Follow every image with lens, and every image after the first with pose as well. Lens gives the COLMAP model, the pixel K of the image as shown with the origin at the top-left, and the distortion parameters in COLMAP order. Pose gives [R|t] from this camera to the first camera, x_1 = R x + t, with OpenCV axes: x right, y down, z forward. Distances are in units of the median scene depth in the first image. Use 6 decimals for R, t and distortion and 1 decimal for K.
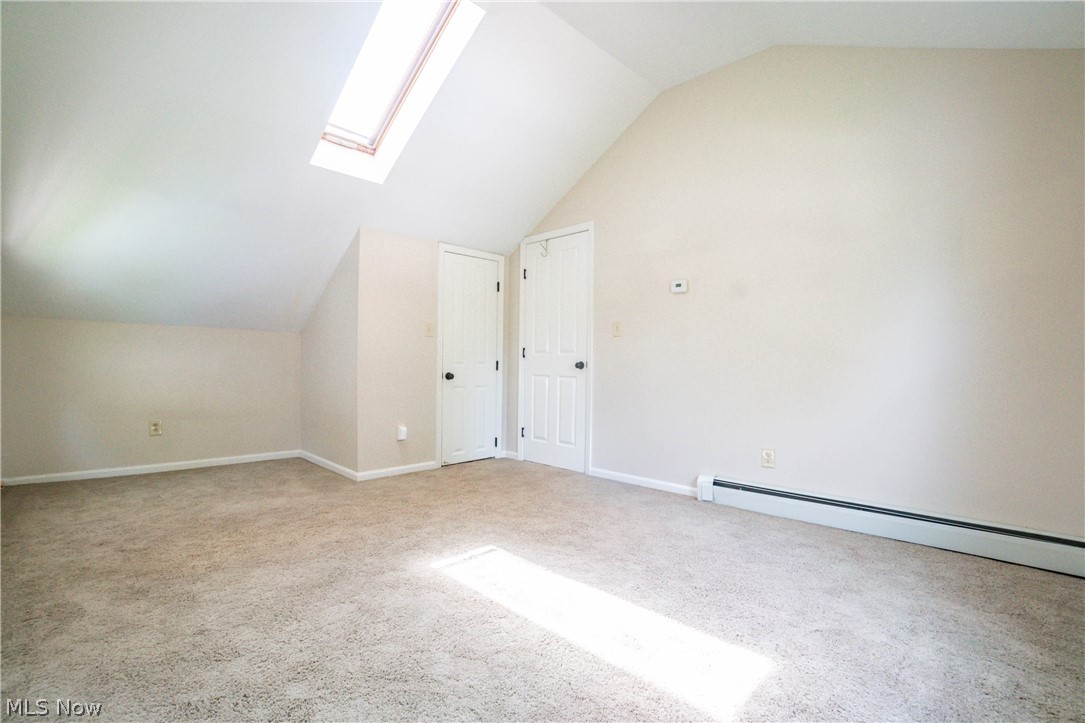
lens RADIAL K [[493.4, 0, 549.4], [0, 493.4, 374.6], [0, 0, 1]] dist [-0.068002, 0.017336]
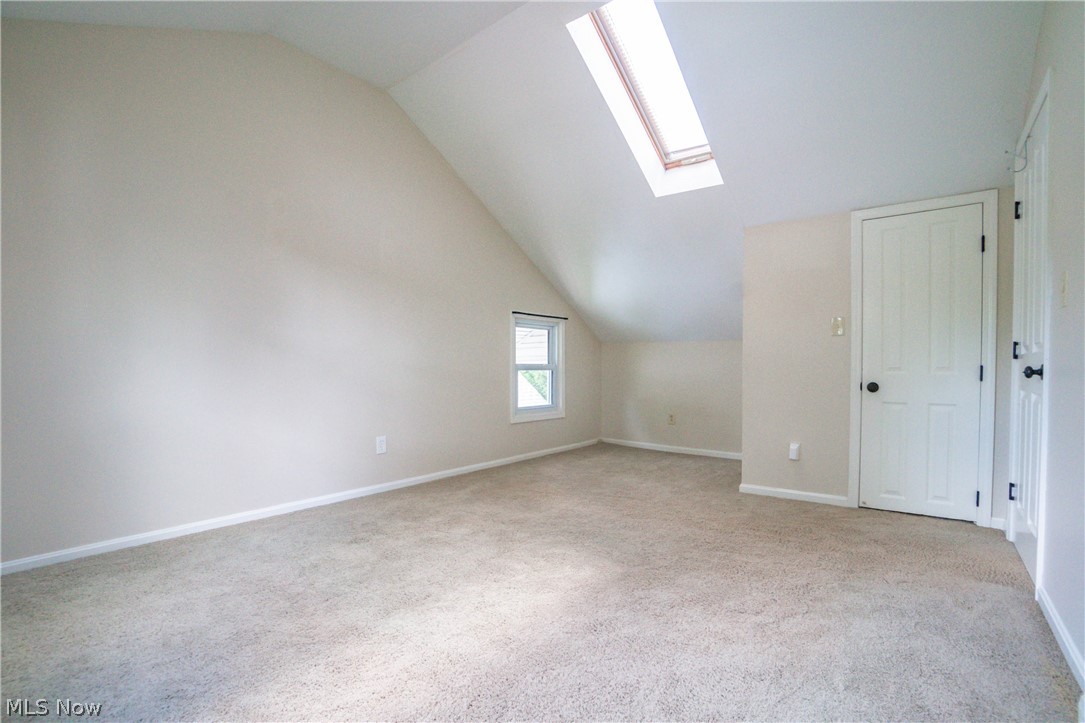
lens RADIAL K [[492.8, 0, 549.5], [0, 492.8, 377.8], [0, 0, 1]] dist [-0.067276, 0.018199]
pose [[0.104212, 0.008874, -0.994515, 0.471945], [-0.022854, 0.999718, 0.006525, -0.004811], [0.994292, 0.022049, 0.104386, 0.462344]]
